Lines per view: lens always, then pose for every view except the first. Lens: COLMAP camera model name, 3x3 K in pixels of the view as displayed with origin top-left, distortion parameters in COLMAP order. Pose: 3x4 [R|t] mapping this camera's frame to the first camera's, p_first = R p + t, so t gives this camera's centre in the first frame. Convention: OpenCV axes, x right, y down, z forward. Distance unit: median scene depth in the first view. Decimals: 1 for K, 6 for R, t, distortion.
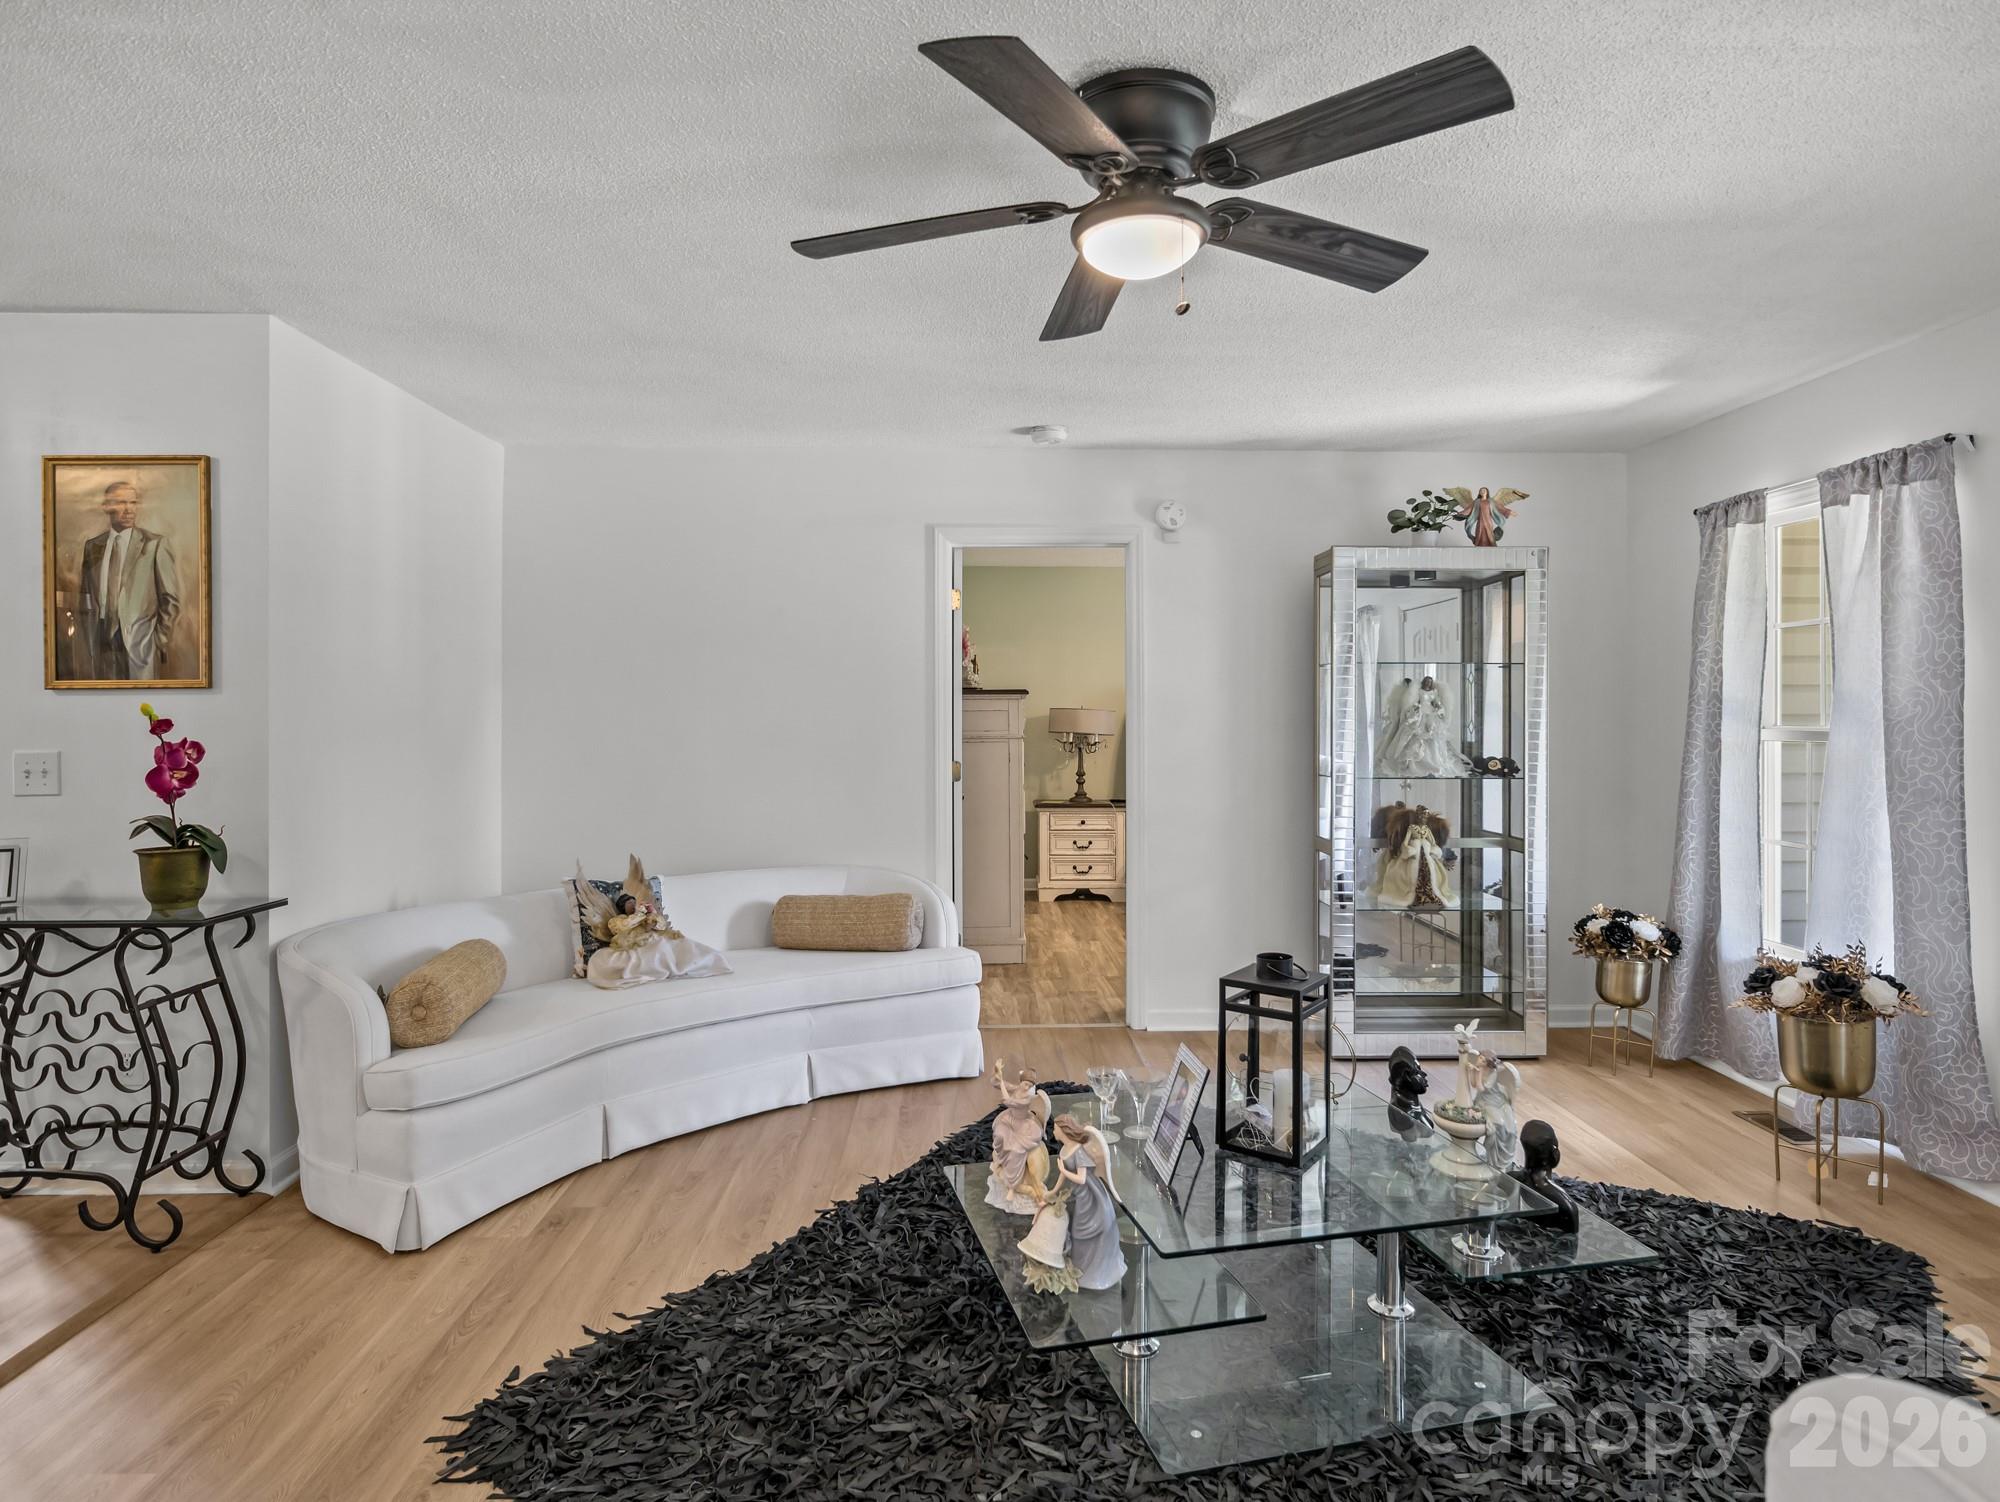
lens RADIAL K [[1142.1, 0, 993.3], [0, 1142.1, 714.7], [0, 0, 1]] dist [-0.013869, 0.003764]
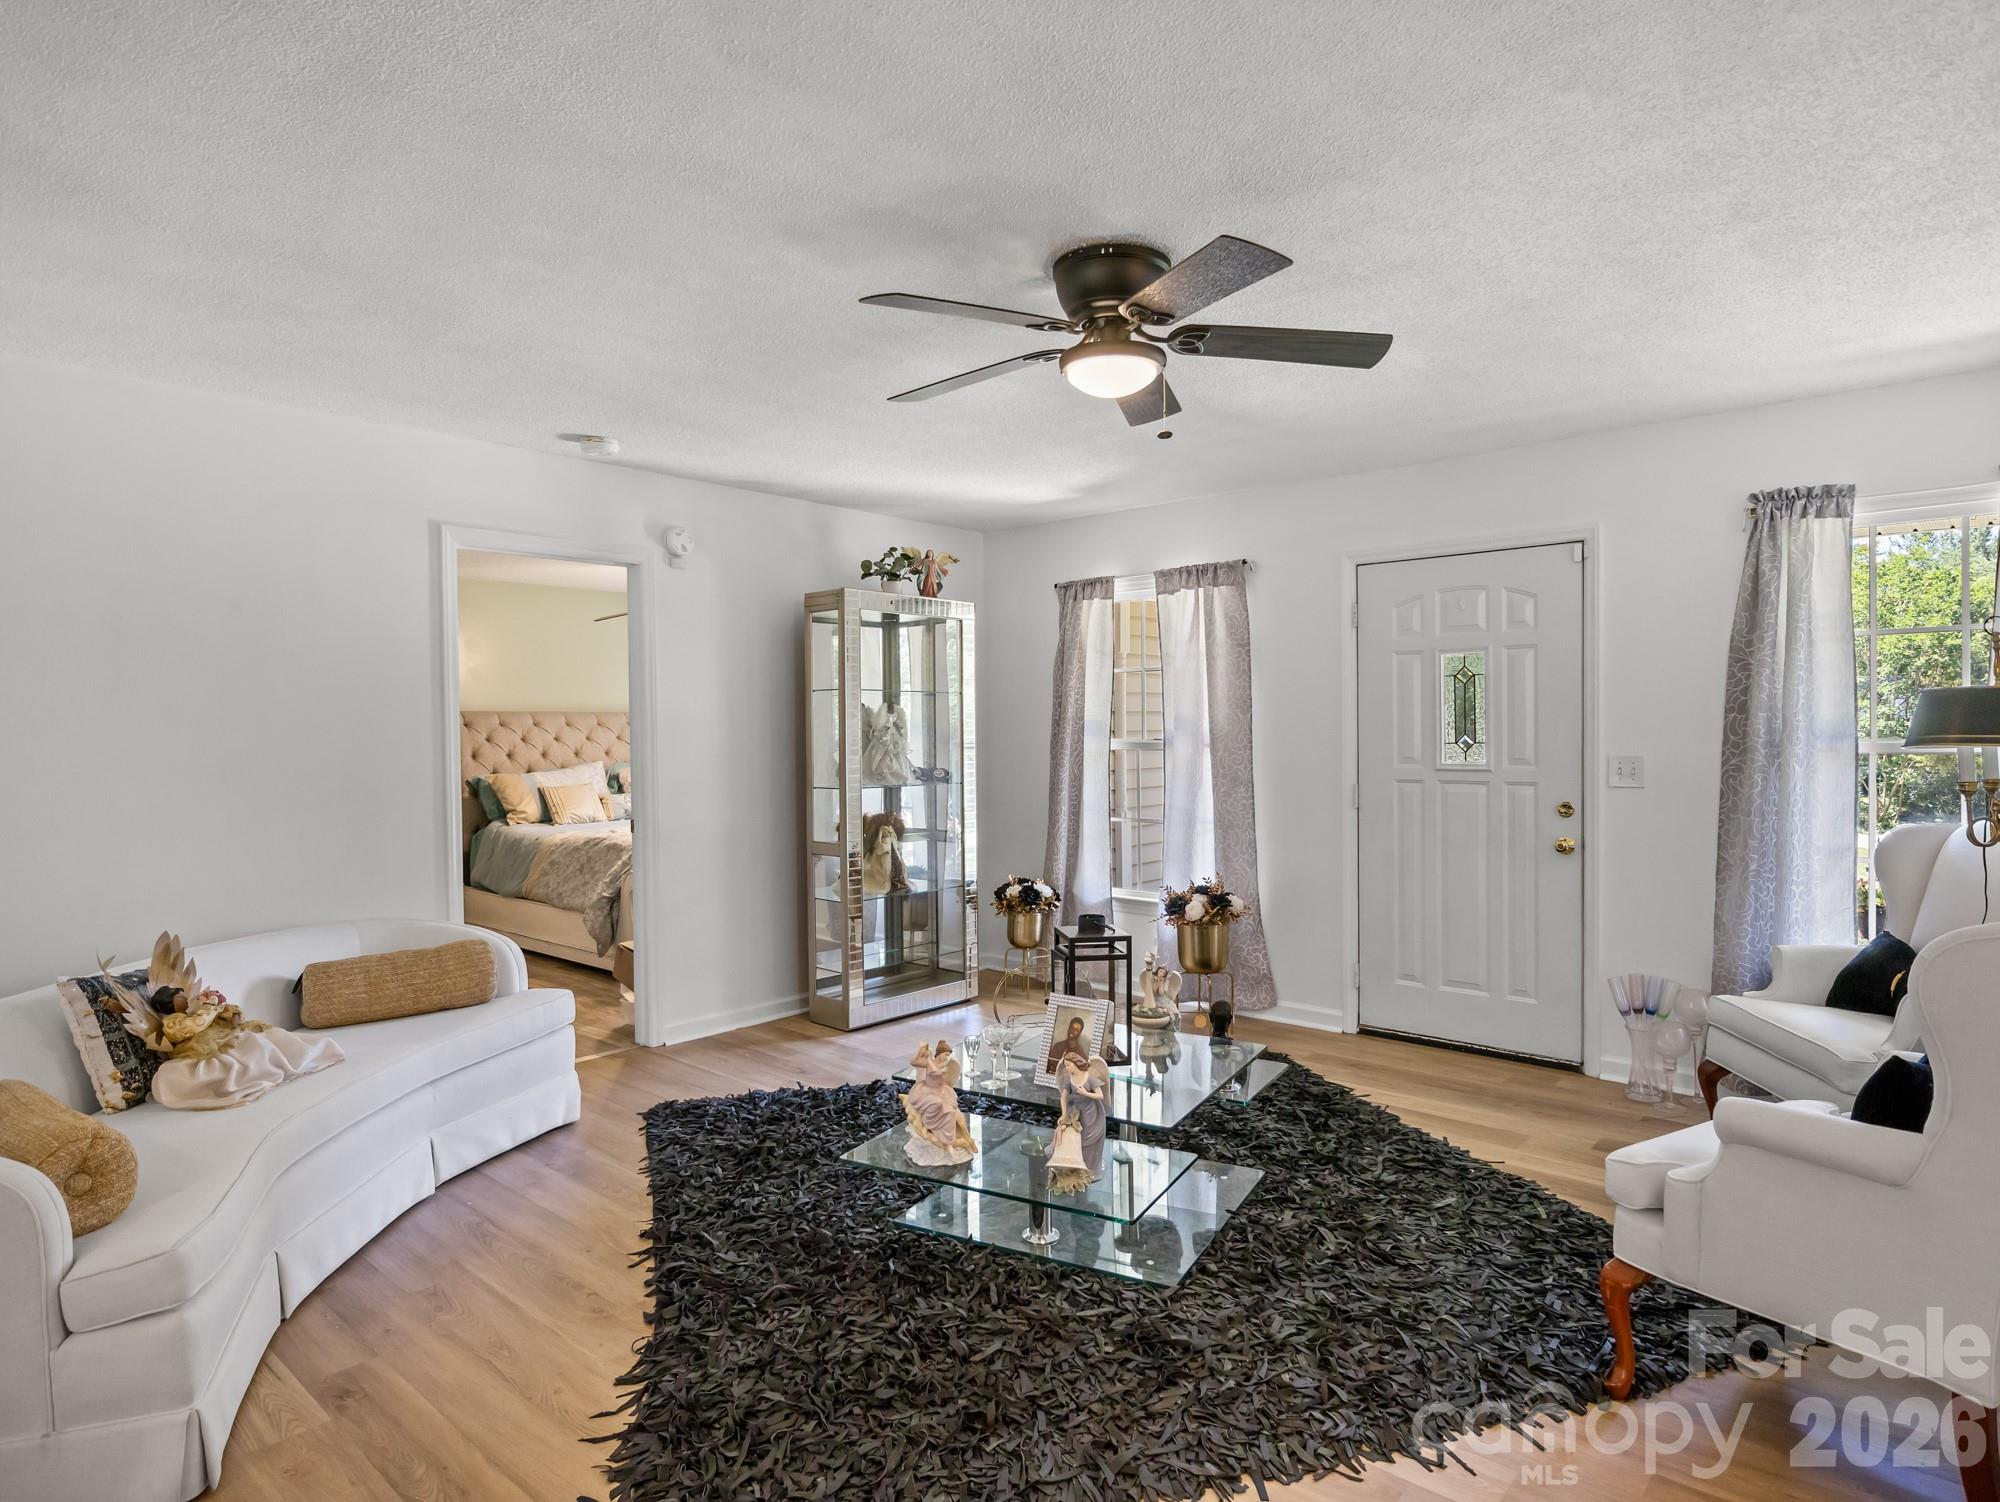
lens RADIAL K [[1142.1, 0, 1007.0], [0, 1142.1, 746.4], [0, 0, 1]] dist [-0.013869, 0.003764]
pose [[0.676644, -0.015693, 0.736143, -0.488504], [0.008073, 0.999871, 0.013895, -0.002405], [-0.736266, -0.003459, 0.676683, 0.108132]]
